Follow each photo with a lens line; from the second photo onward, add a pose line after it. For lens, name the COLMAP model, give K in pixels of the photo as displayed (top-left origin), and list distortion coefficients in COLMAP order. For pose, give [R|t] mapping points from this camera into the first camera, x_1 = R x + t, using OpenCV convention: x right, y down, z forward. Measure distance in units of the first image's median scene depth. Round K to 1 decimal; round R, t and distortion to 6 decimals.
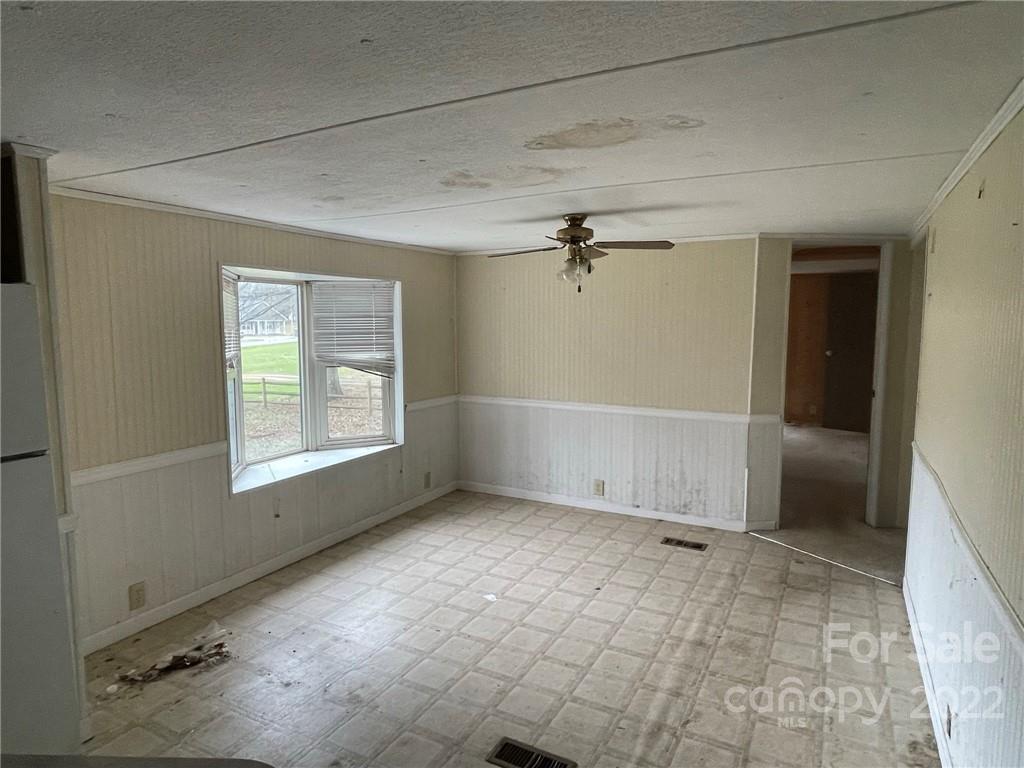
lens RADIAL K [[633.7, 0, 507.2], [0, 633.7, 383.3], [0, 0, 1]] dist [0.006834, -0.001049]
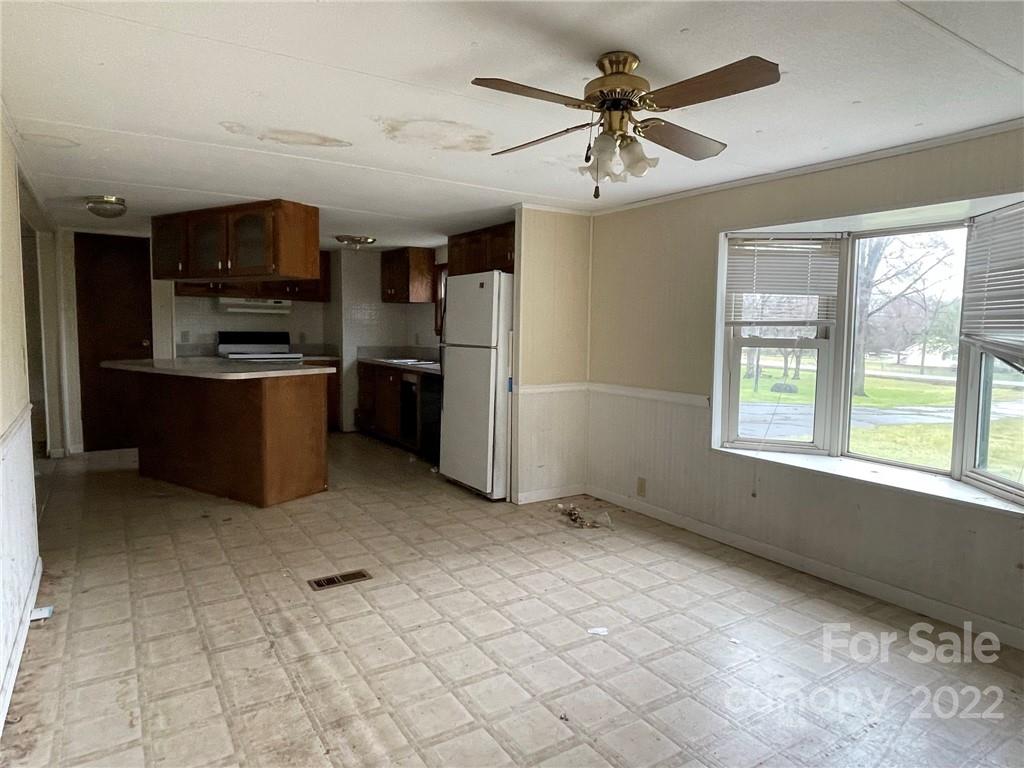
lens RADIAL K [[633.7, 0, 507.5], [0, 633.7, 381.3], [0, 0, 1]] dist [0.006834, -0.001049]
pose [[-0.494102, 0.073102, -0.866325, 0.835607], [-0.101981, 0.984707, 0.141255, -0.066996], [0.863402, 0.158143, -0.479090, 1.532795]]
